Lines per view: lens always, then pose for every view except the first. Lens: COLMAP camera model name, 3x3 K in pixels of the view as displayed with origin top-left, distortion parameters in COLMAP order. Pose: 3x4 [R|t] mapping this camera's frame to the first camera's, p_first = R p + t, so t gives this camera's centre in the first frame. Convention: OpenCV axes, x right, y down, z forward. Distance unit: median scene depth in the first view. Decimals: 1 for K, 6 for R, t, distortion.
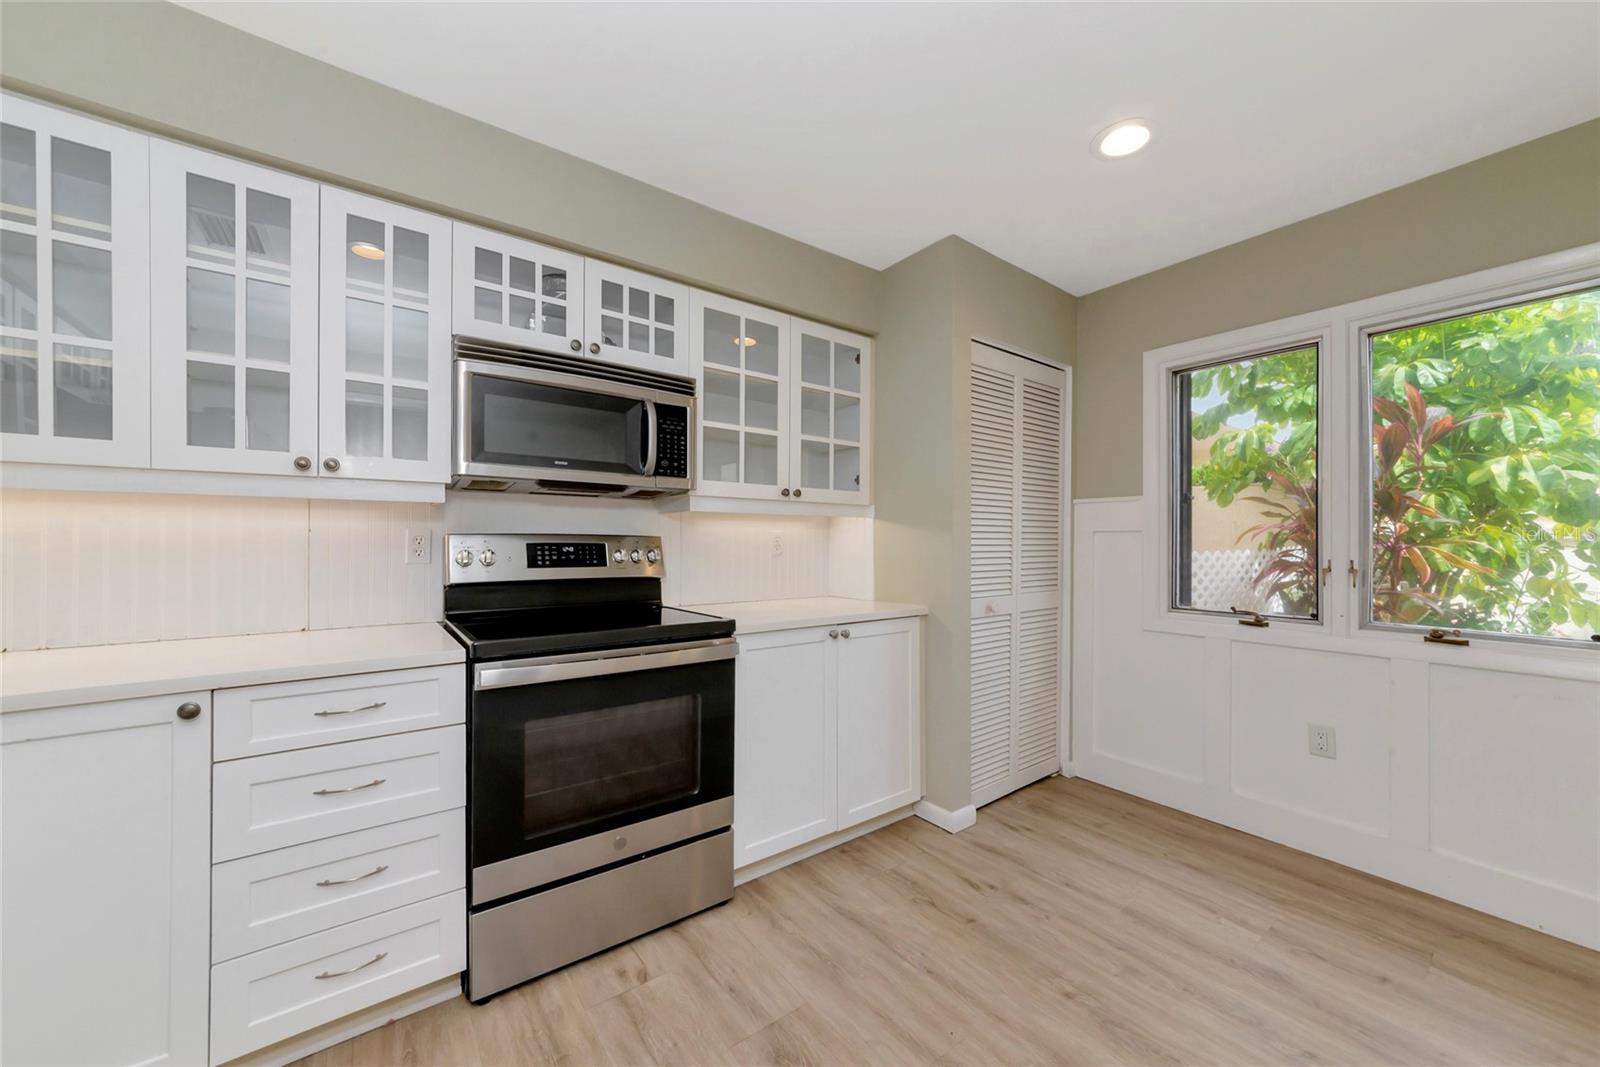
lens RADIAL K [[574.8, 0, 811.9], [0, 574.8, 538.4], [0, 0, 1]] dist [-0.001565, -0.000055]
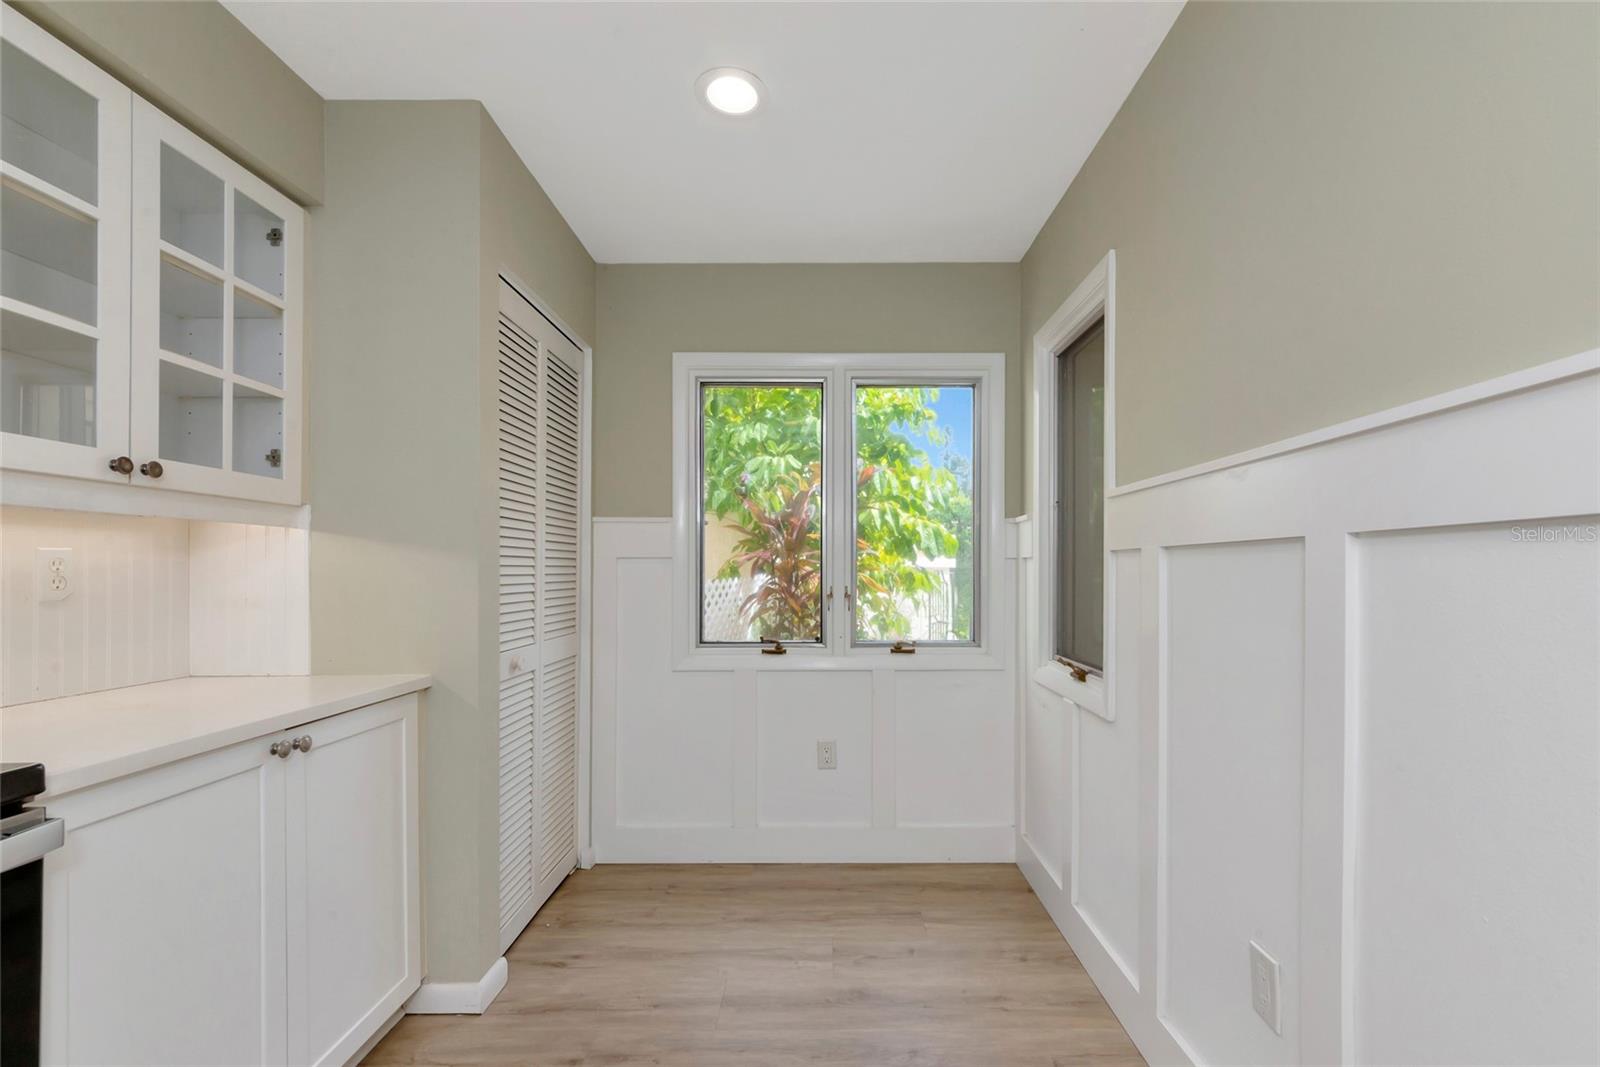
lens RADIAL K [[696.4, 0, 807.1], [0, 696.4, 570.4], [0, 0, 1]] dist [-0.003916, -0.000019]
pose [[0.608016, -0.002442, 0.793921, -0.147821], [-0.002610, 0.999984, 0.005075, 0.000691], [-0.793921, -0.005158, 0.608000, 0.208541]]
